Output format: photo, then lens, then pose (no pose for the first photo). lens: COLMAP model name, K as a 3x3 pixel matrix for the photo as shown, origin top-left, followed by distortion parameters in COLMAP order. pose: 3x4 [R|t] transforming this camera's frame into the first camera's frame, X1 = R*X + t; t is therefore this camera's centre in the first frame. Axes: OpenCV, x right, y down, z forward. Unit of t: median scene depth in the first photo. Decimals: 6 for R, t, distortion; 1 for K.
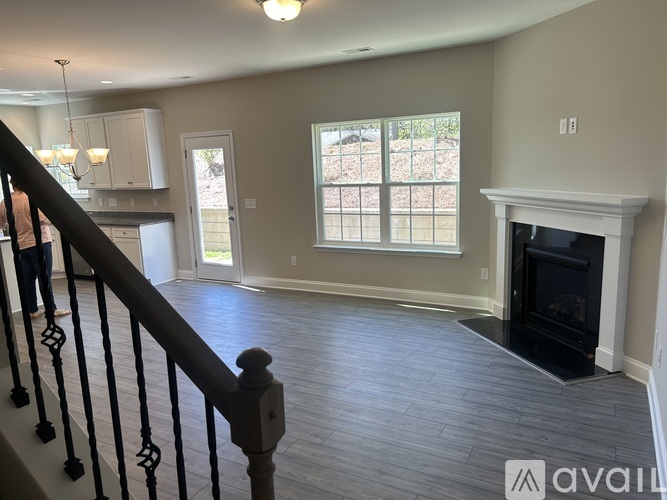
lens RADIAL K [[505.2, 0, 333.5], [0, 505.2, 250.0], [0, 0, 1]] dist [0.068847, -0.003931]
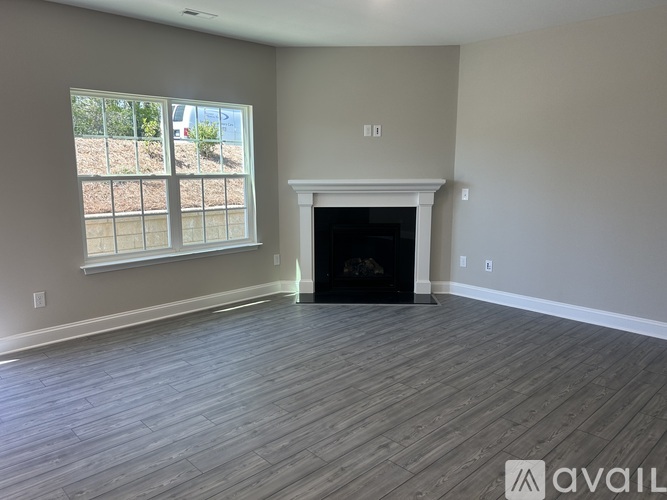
lens RADIAL K [[505.2, 0, 333.5], [0, 505.2, 250.0], [0, 0, 1]] dist [0.068847, -0.003931]
pose [[0.302923, -0.124600, 0.944835, -0.673758], [0.154564, 0.984714, 0.080305, -0.040887], [-0.940398, 0.121711, 0.317551, 0.537979]]
